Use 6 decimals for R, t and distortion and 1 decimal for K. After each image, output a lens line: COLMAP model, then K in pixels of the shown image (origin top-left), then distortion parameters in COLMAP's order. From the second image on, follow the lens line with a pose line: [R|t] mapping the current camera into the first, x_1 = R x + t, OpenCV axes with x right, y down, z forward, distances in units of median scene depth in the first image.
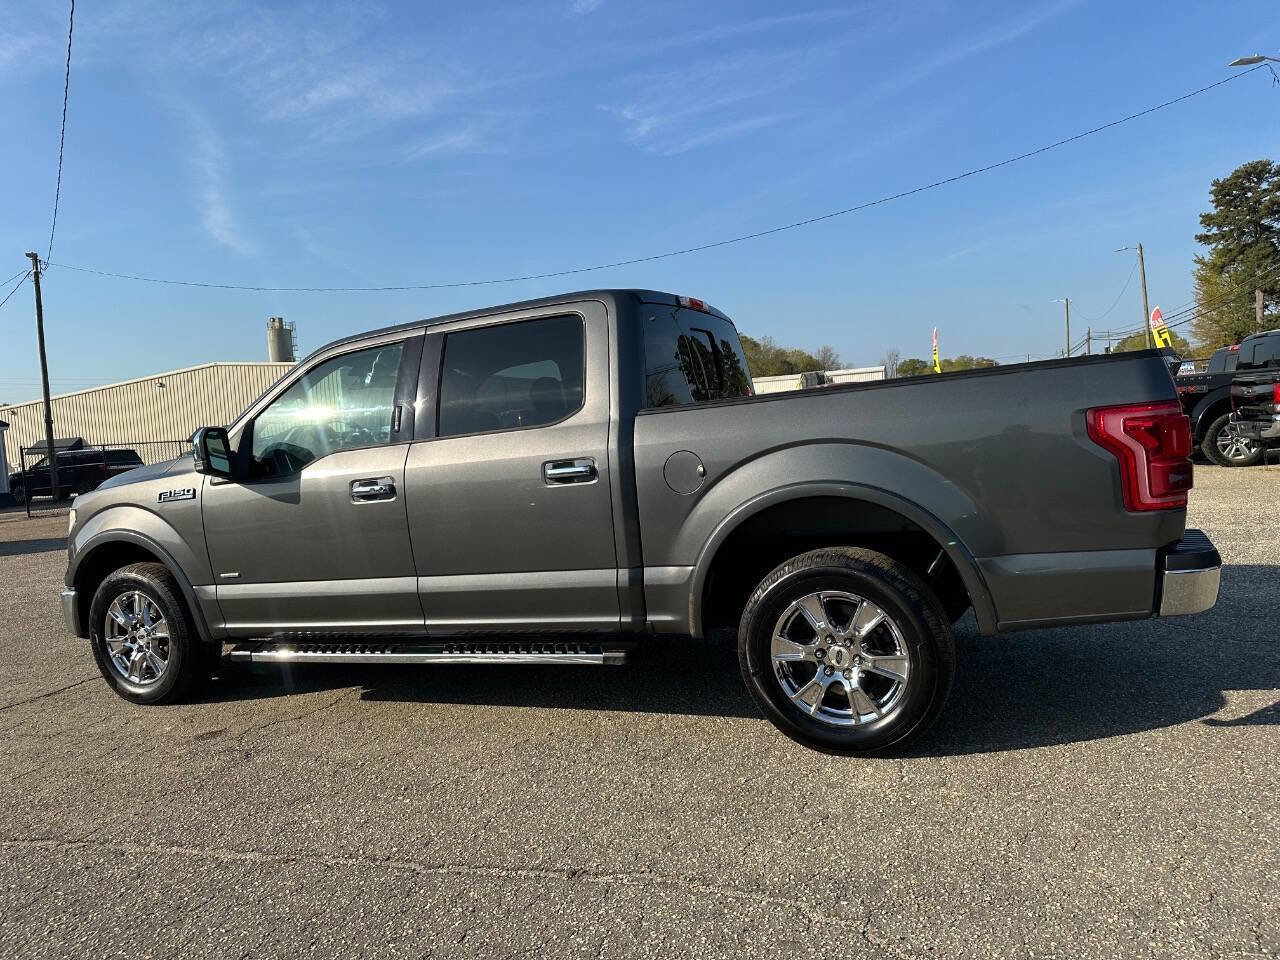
lens RADIAL K [[896.0, 0, 630.4], [0, 896.0, 477.1], [0, 0, 1]] dist [0.052057, -0.061497]
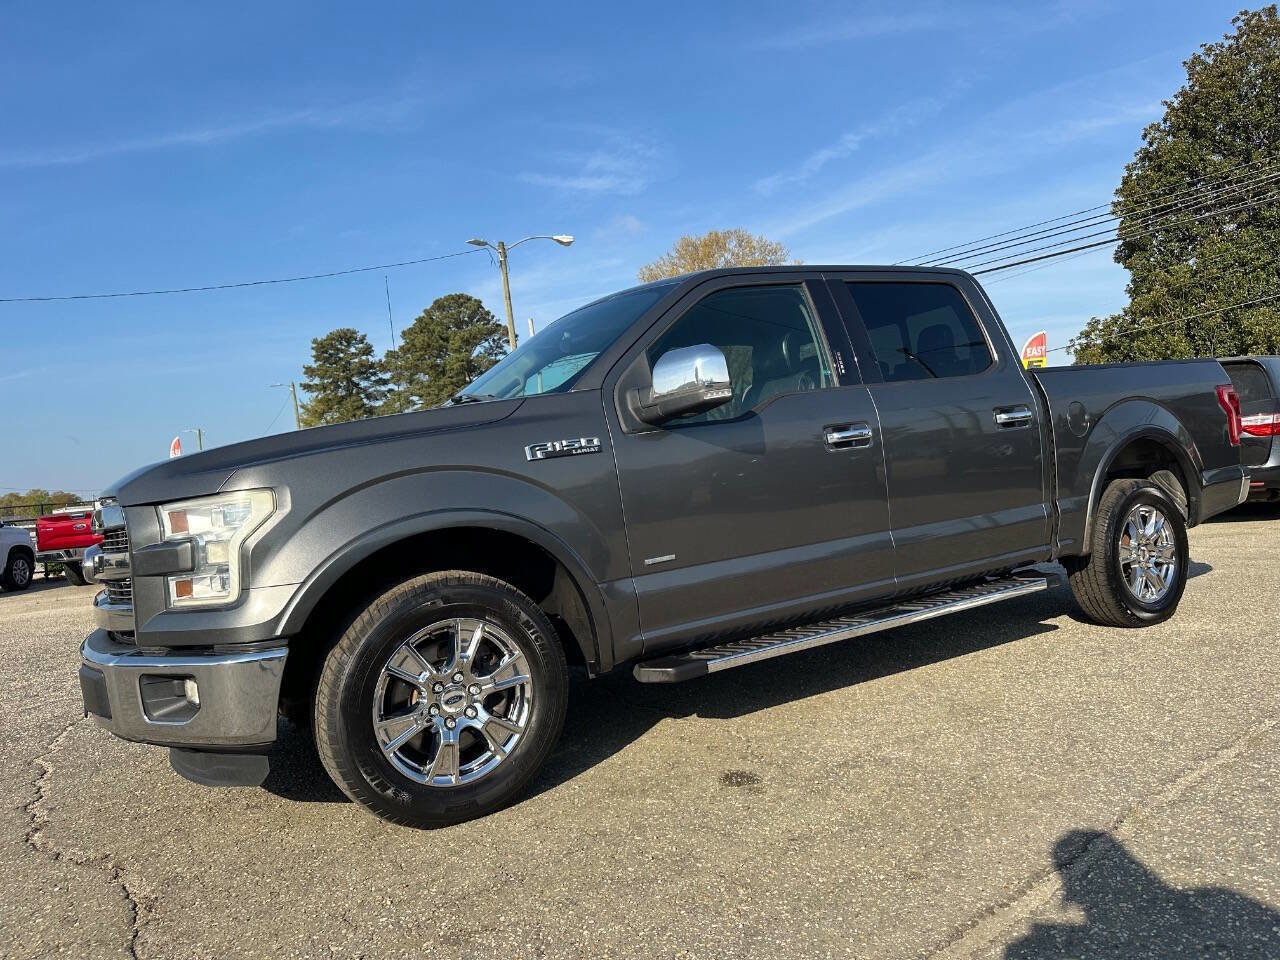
lens RADIAL K [[896.0, 0, 646.0], [0, 896.0, 486.2], [0, 0, 1]] dist [0.052057, -0.061497]
pose [[0.571915, 0.024994, 0.819932, -1.122944], [0.091976, 0.991279, -0.094372, 0.128223], [-0.815141, 0.129386, 0.564628, 0.672054]]
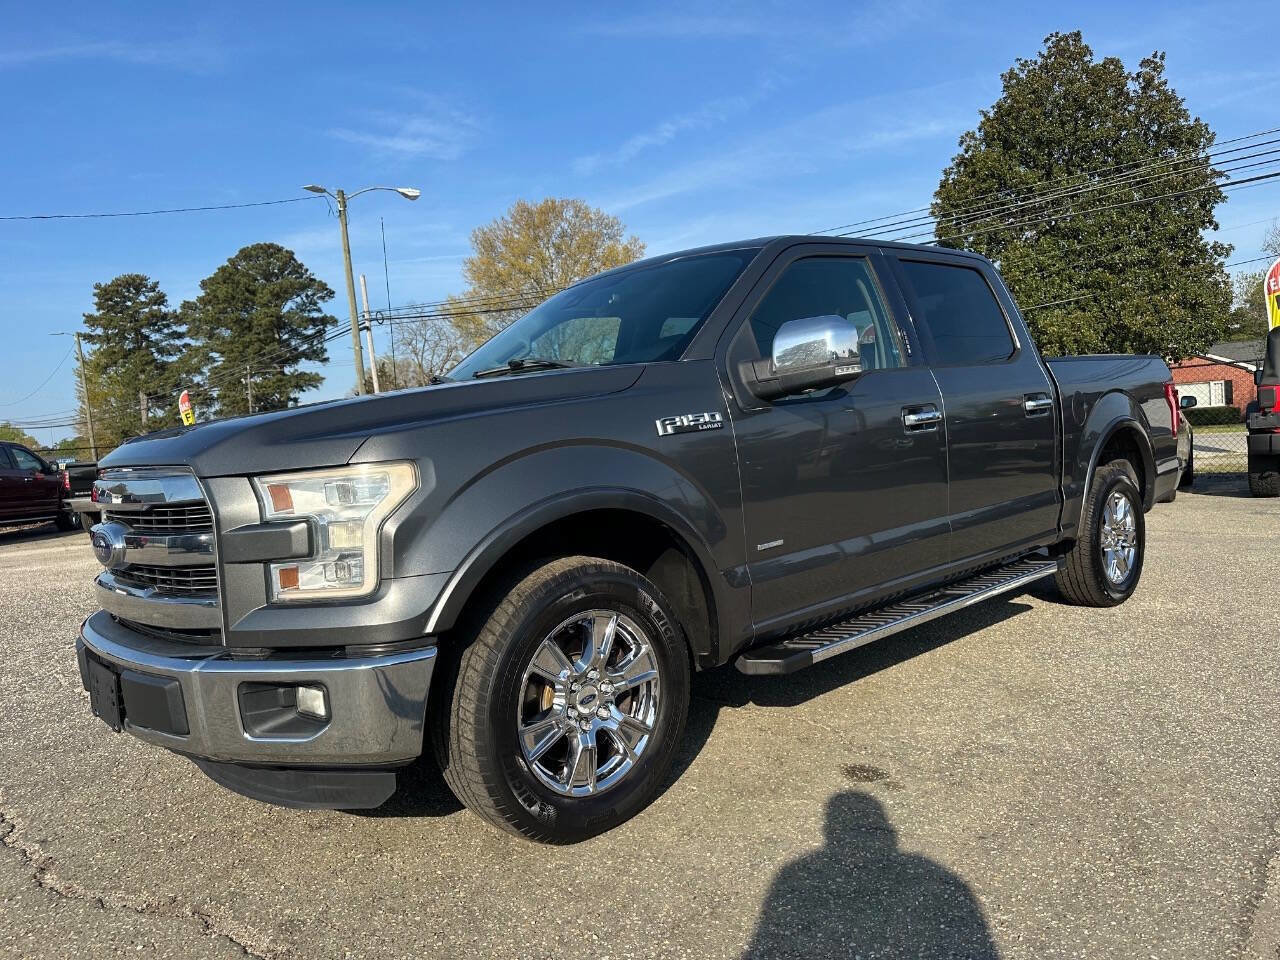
lens RADIAL K [[896.0, 0, 642.0], [0, 896.0, 492.7], [0, 0, 1]] dist [0.052057, -0.061497]
pose [[0.399323, 0.003483, 0.916804, -1.188938], [0.083874, 0.995661, -0.040314, 0.098118], [-0.912966, 0.092994, 0.397298, 0.906932]]
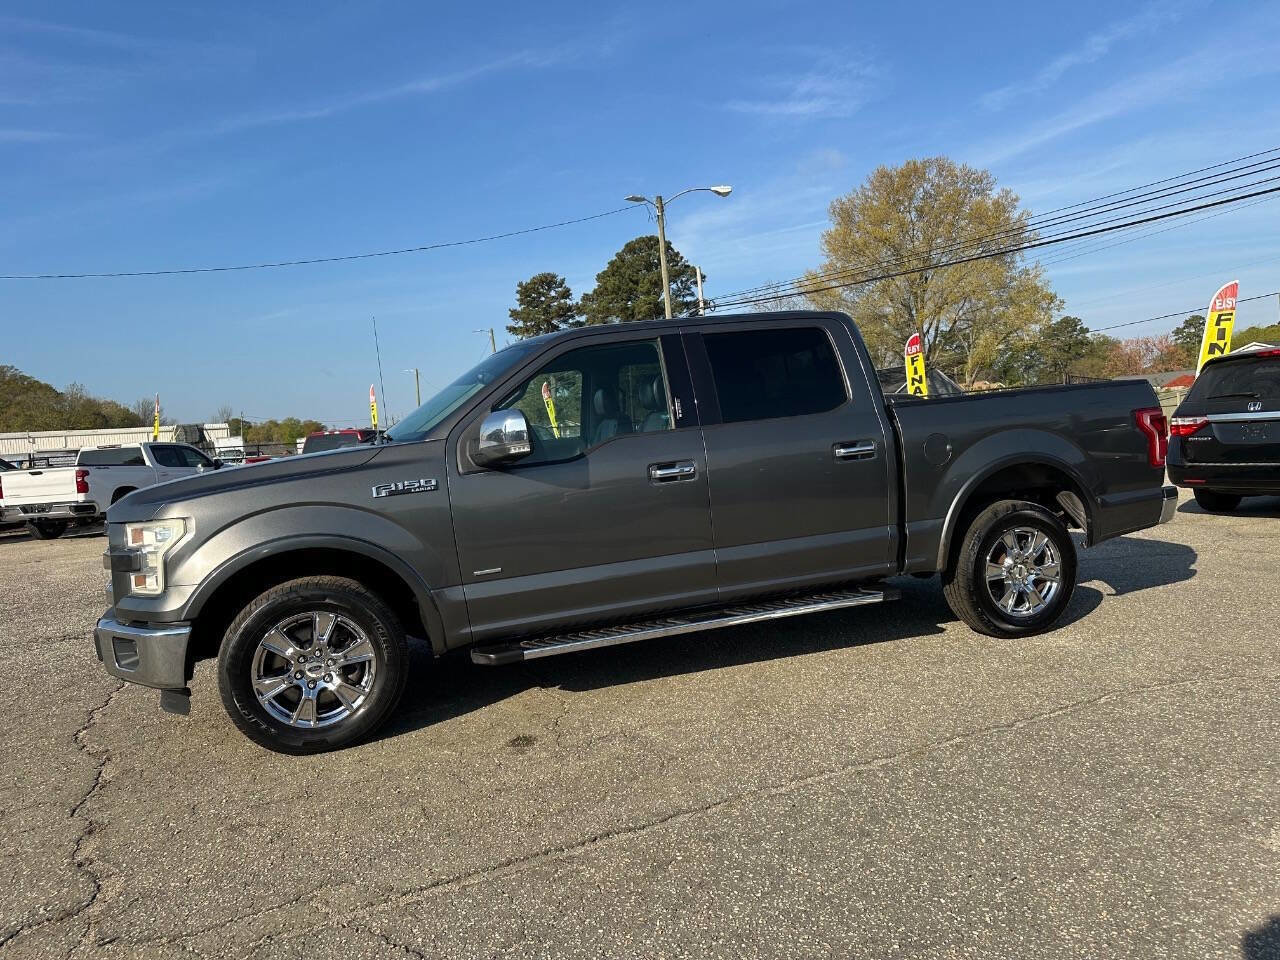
lens RADIAL K [[896.0, 0, 636.8], [0, 896.0, 492.9], [0, 0, 1]] dist [0.052057, -0.061497]
pose [[0.744532, -0.012393, 0.667472, -1.027737], [0.047771, 0.998254, -0.034751, 0.074152], [-0.665875, 0.057758, 0.743824, 0.242104]]
